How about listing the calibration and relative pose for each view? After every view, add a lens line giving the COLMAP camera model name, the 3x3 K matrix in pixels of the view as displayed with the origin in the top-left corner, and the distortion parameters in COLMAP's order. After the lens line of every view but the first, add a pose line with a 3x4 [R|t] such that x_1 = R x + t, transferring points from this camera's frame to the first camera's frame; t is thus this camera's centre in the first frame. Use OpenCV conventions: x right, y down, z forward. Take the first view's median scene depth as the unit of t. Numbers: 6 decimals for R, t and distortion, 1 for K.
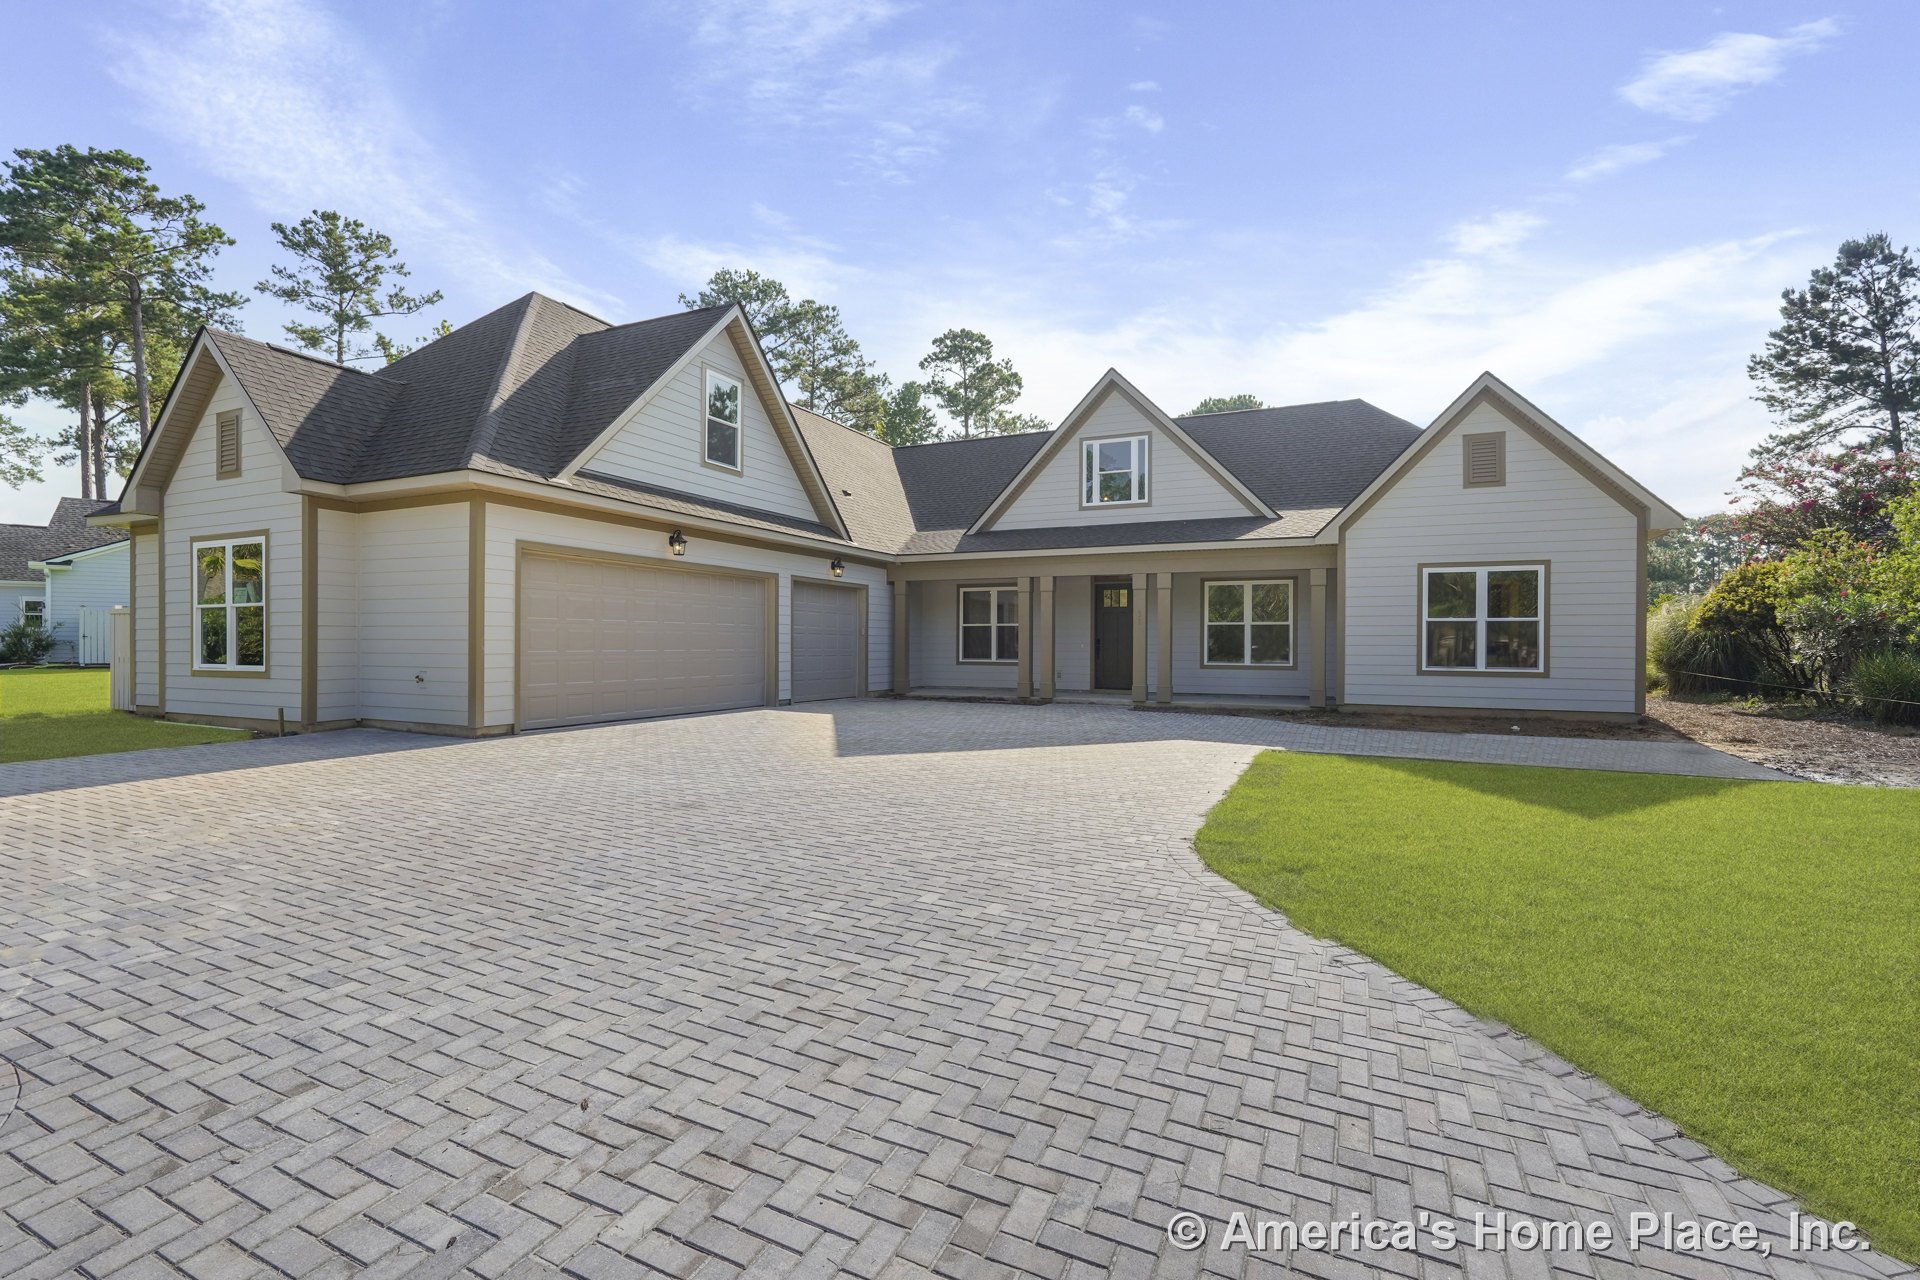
lens RADIAL K [[853.5, 0, 954.5], [0, 853.5, 646.4], [0, 0, 1]] dist [-0.023864, 0.012242]
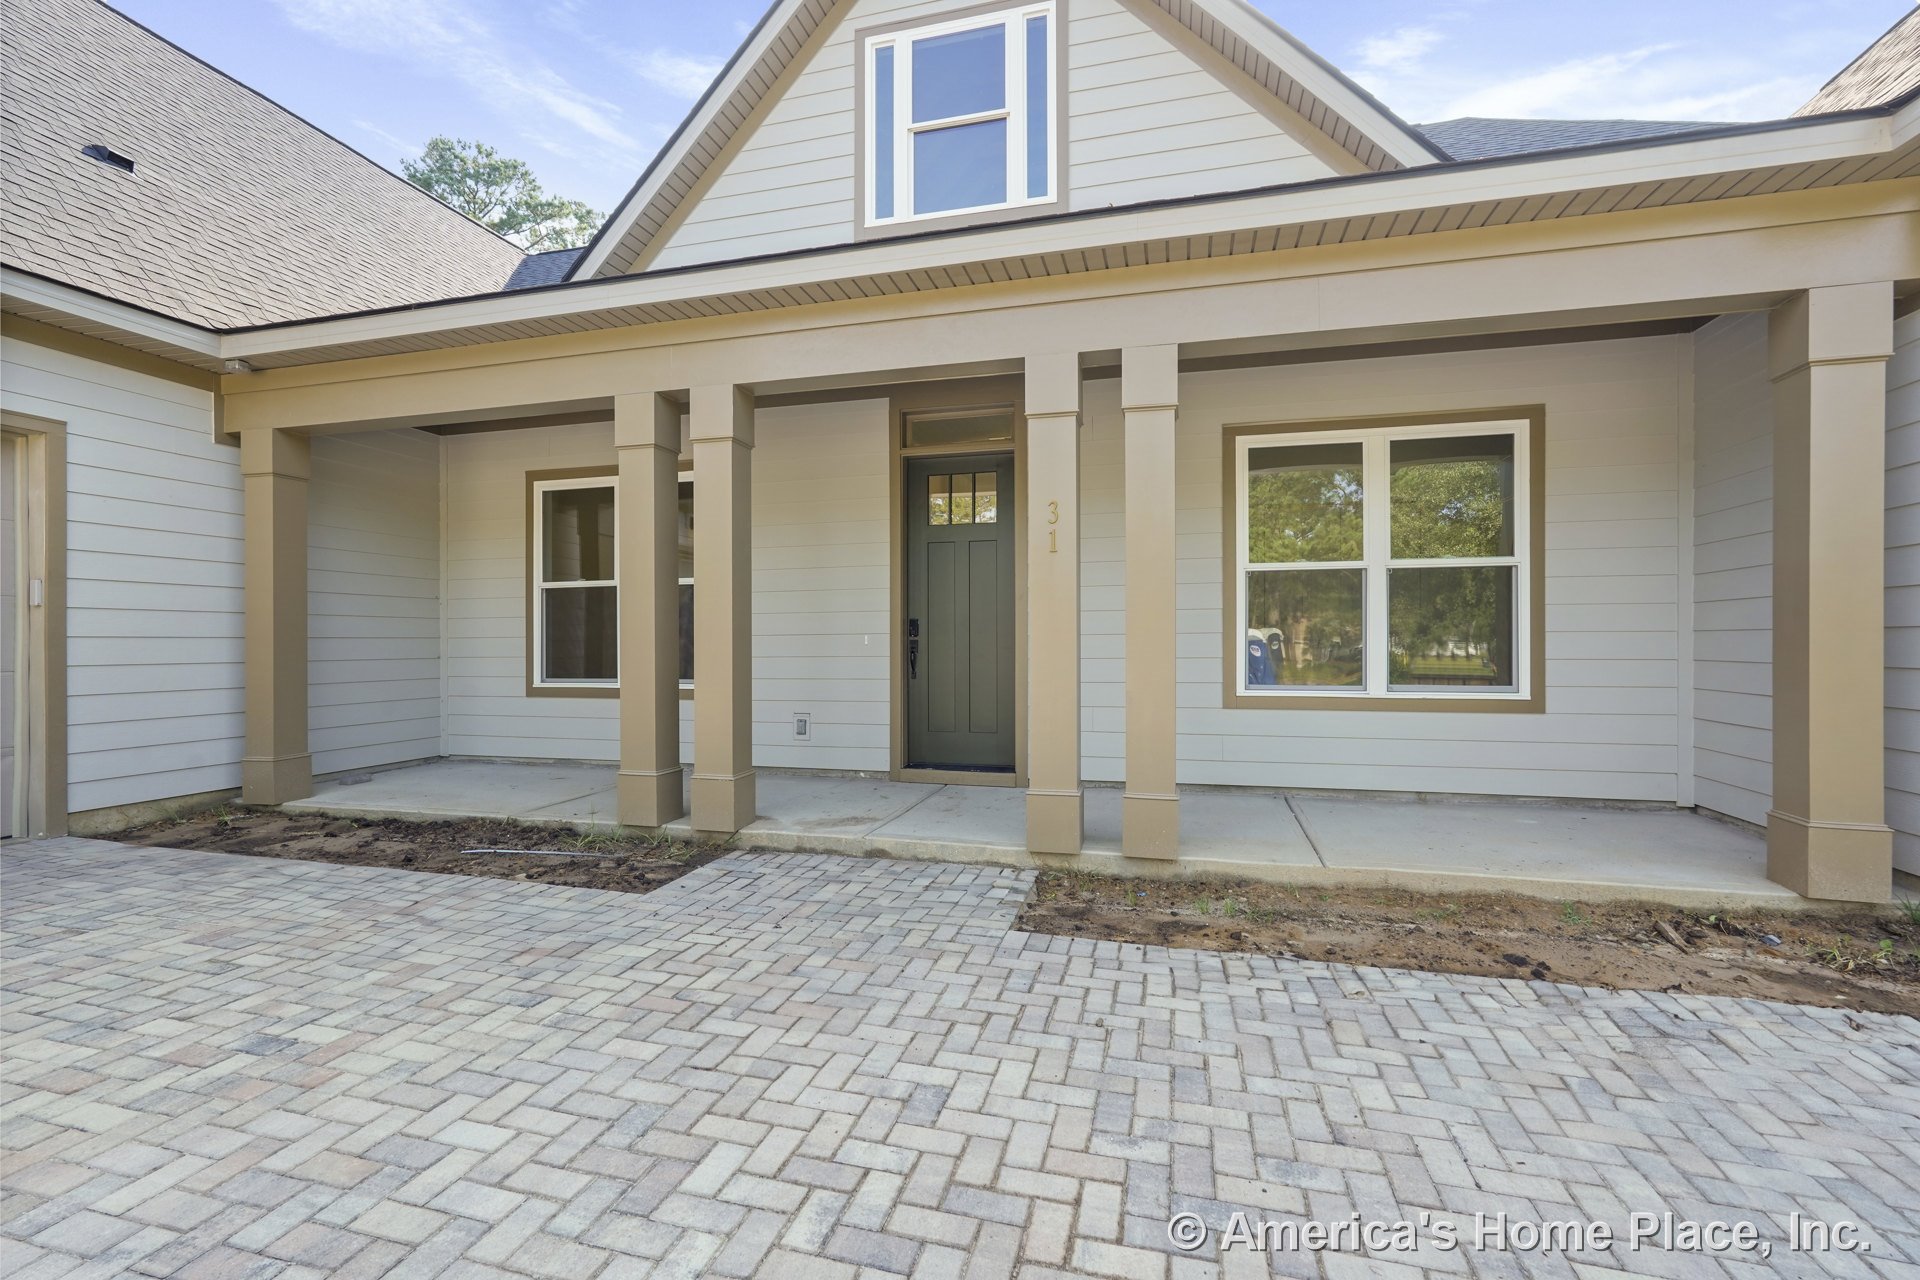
lens RADIAL K [[865.6, 0, 950.8], [0, 865.6, 640.4], [0, 0, 1]] dist [-0.006509, 0.000896]
pose [[0.985687, -0.005246, 0.168506, 0.129607], [0.006231, 0.999966, -0.005322, 0.001353], [-0.168473, 0.006296, 0.985686, 0.682174]]
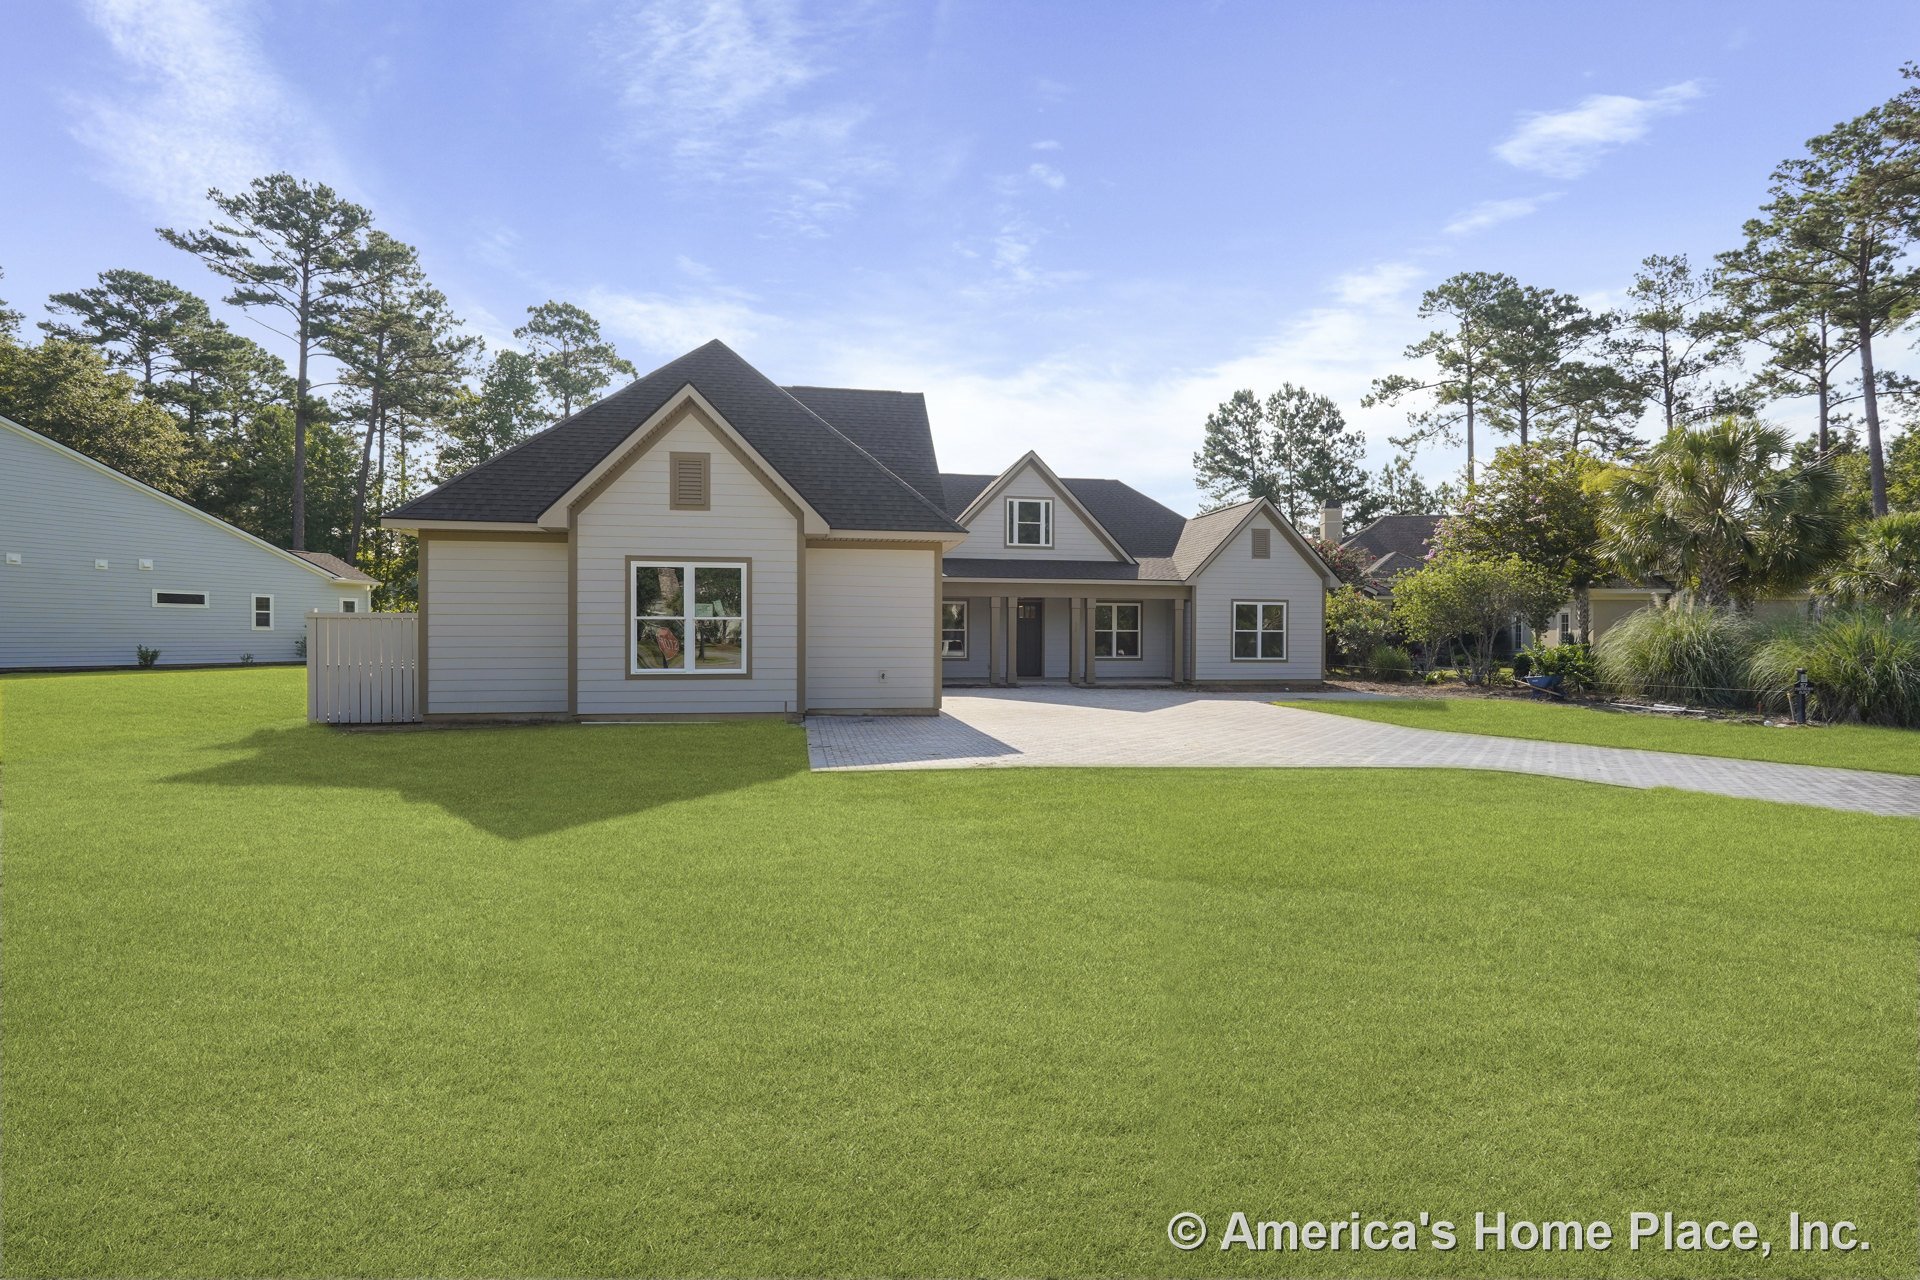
lens RADIAL K [[865.6, 0, 950.8], [0, 865.6, 640.4], [0, 0, 1]] dist [-0.006509, 0.000896]
pose [[0.822899, -0.001709, 0.568185, -0.760071], [0.000080, 0.999996, 0.002893, -0.013063], [-0.568187, -0.002335, 0.822896, -0.118880]]
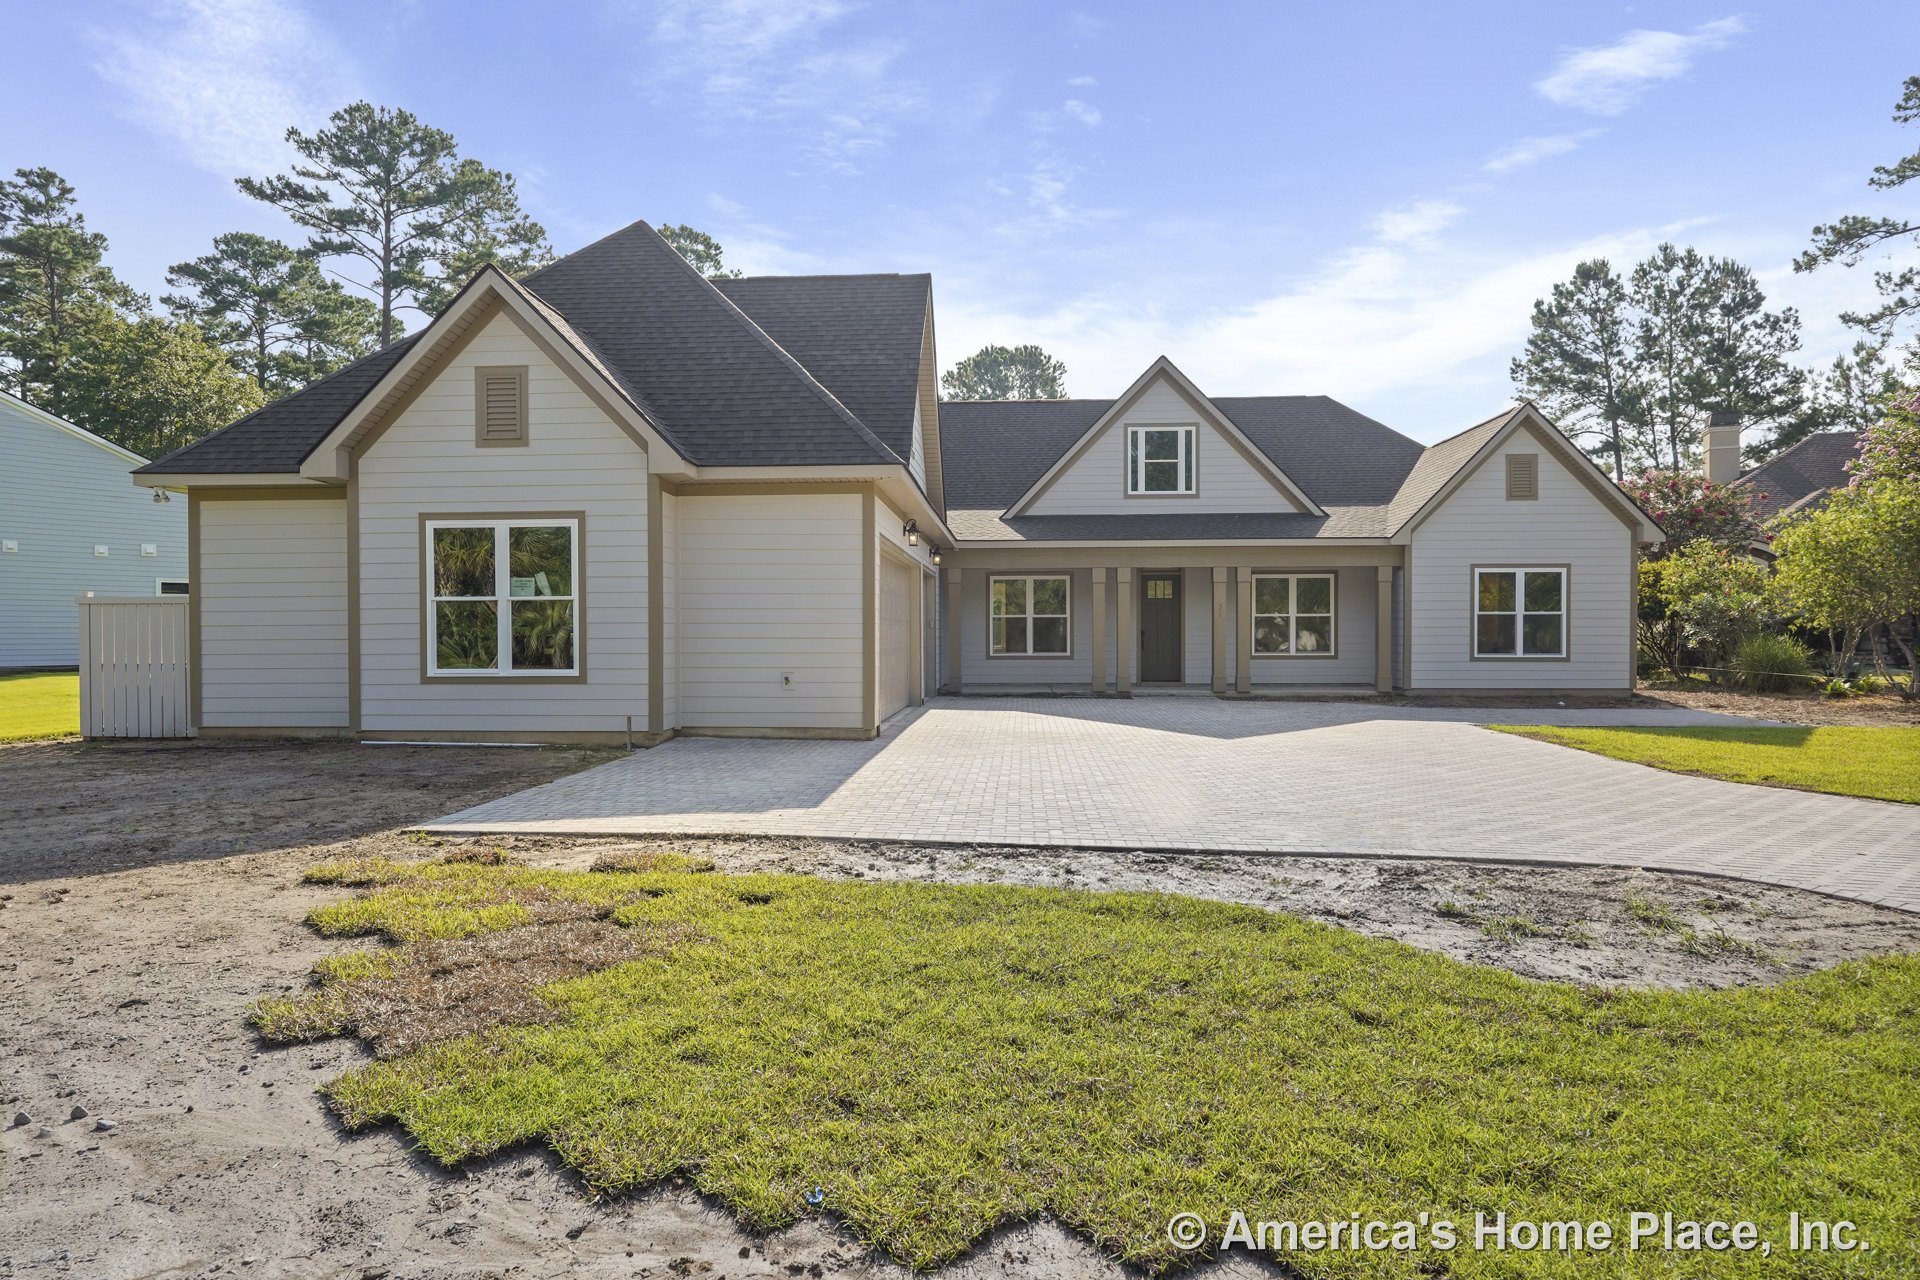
lens RADIAL K [[1099.4, 0, 952.7], [0, 1099.4, 643.0], [0, 0, 1]] dist [0.001281, 0.002296]
pose [[0.933748, -0.009150, 0.357815, -0.509548], [0.006035, 0.999934, 0.009822, -0.007655], [-0.357881, -0.007012, 0.933741, -0.110514]]
